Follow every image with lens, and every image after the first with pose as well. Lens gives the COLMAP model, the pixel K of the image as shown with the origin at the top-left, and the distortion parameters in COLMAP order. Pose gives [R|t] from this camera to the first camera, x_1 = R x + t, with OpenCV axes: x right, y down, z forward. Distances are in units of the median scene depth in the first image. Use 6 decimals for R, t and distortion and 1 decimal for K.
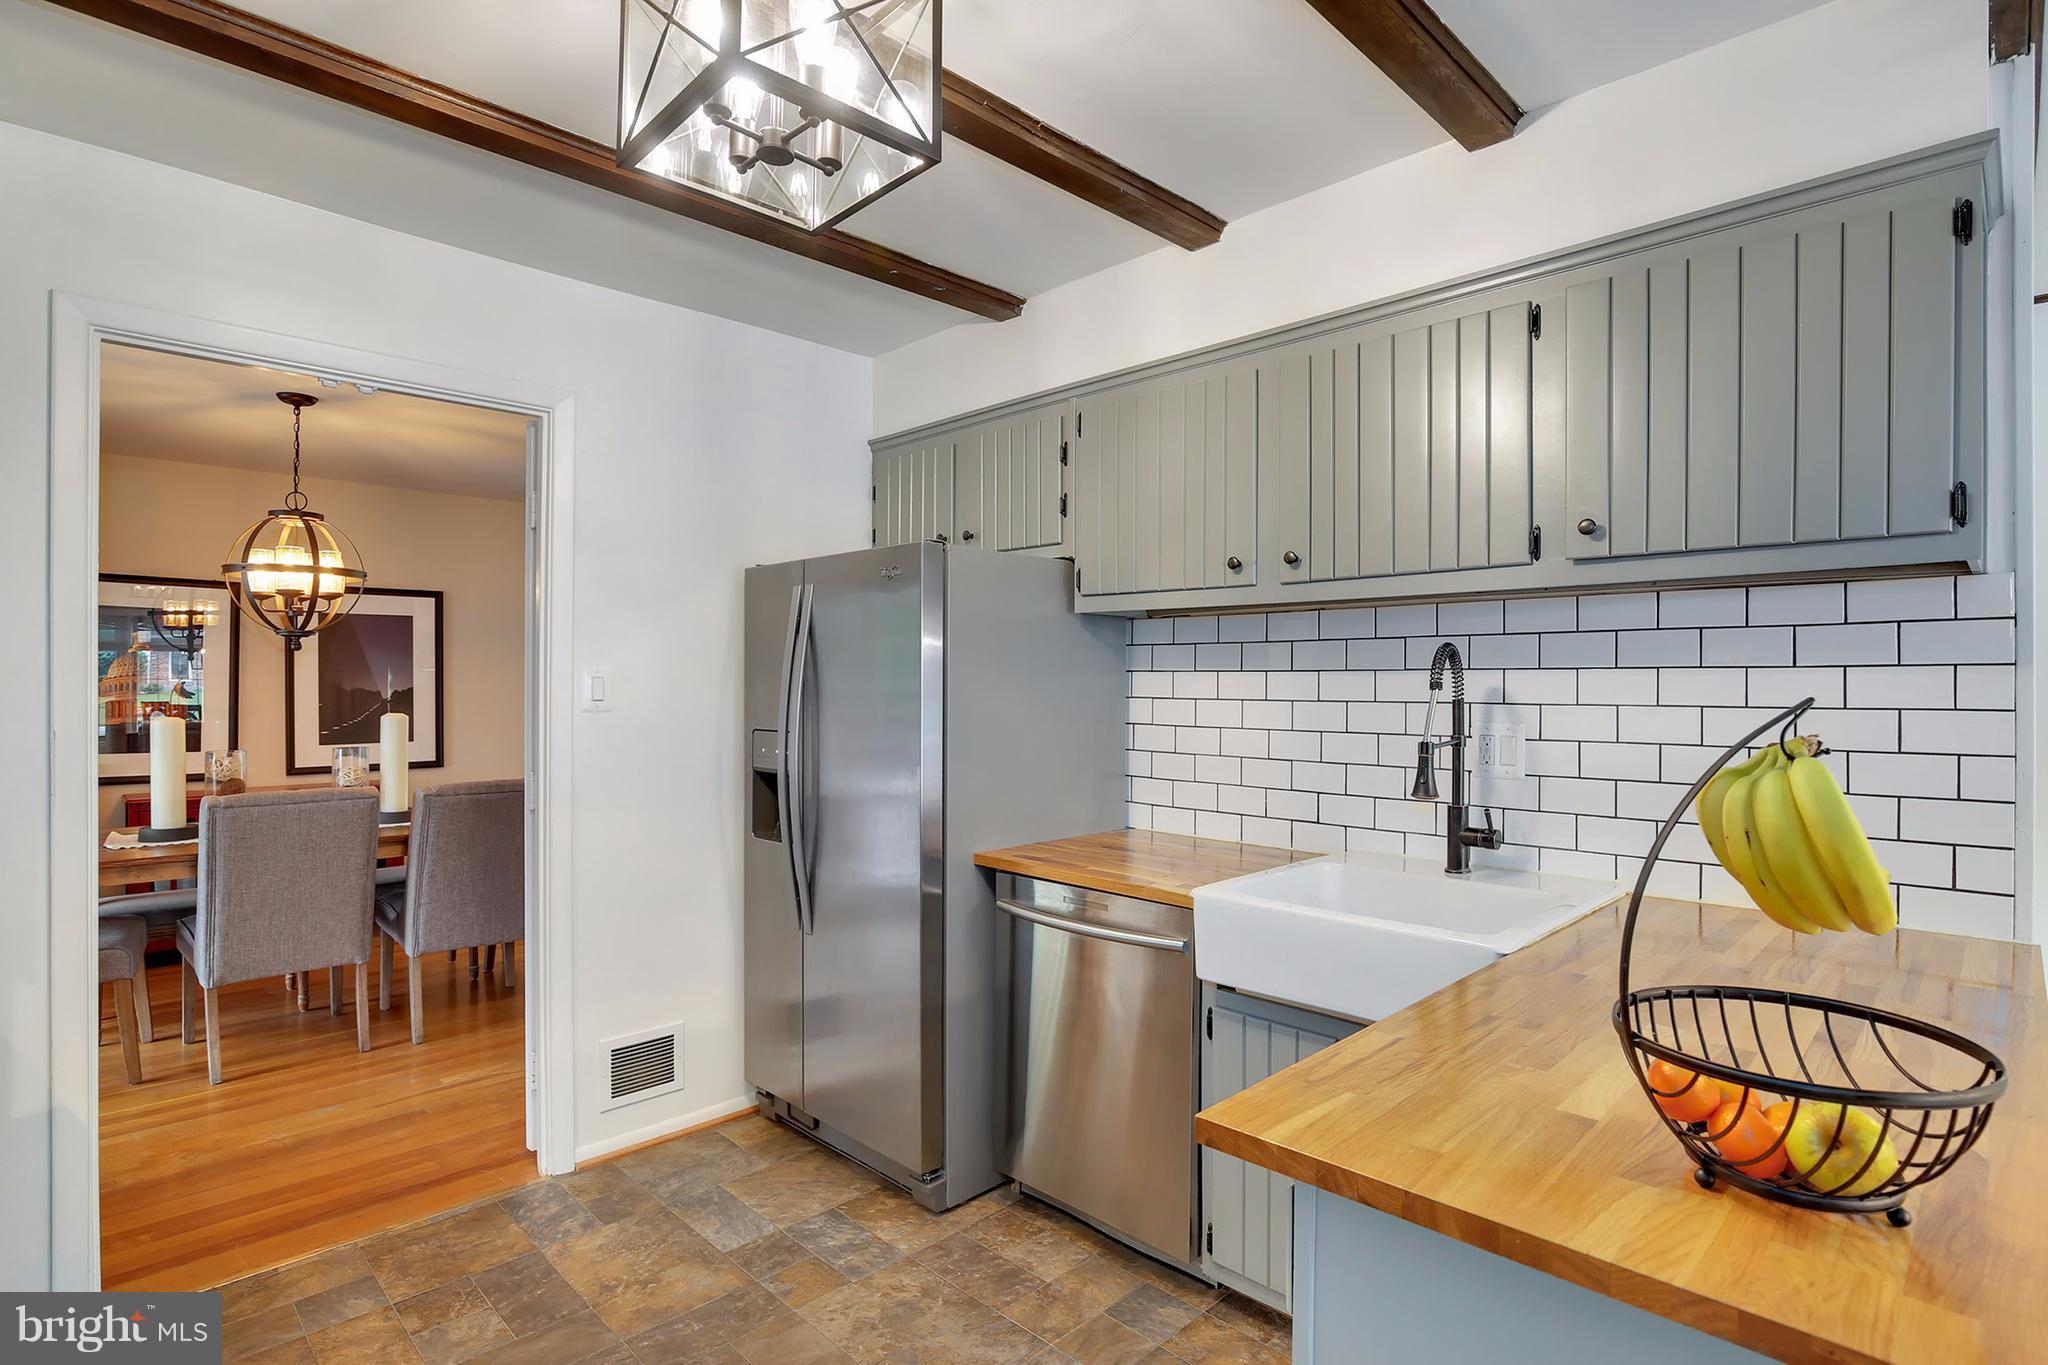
lens RADIAL K [[999.7, 0, 997.7], [0, 999.7, 678.4], [0, 0, 1]] dist [0.004288, 0.000312]
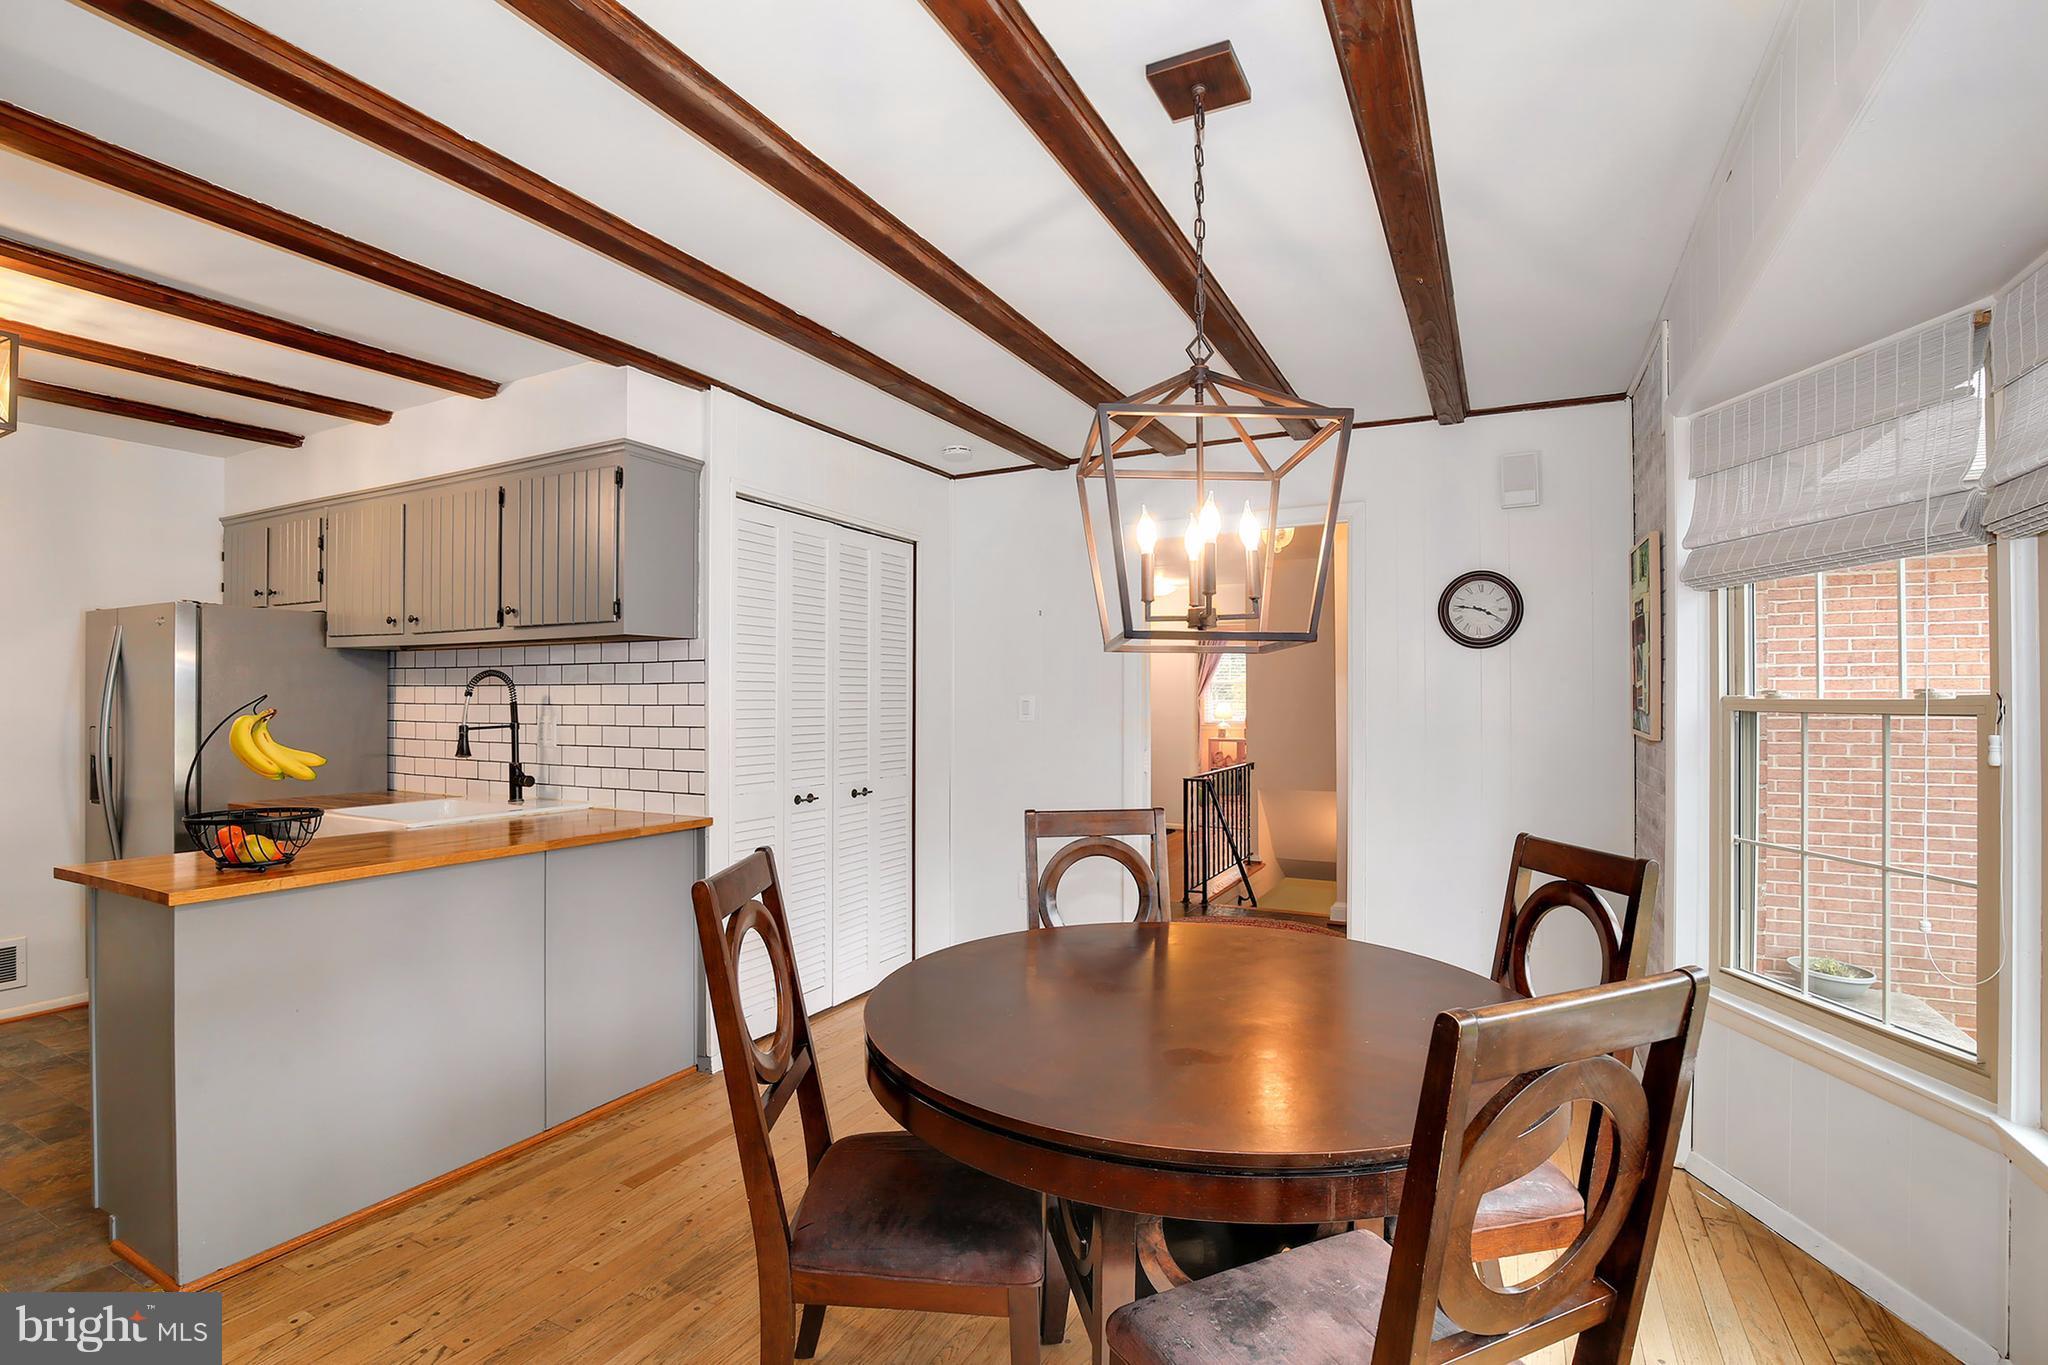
lens RADIAL K [[908.6, 0, 947.1], [0, 908.6, 693.4], [0, 0, 1]] dist [-0.001495, -0.000296]
pose [[0.963103, -0.001172, 0.269130, 0.726682], [0.000535, 0.999997, 0.002440, 0.001949], [-0.269132, -0.002206, 0.963101, -0.693774]]
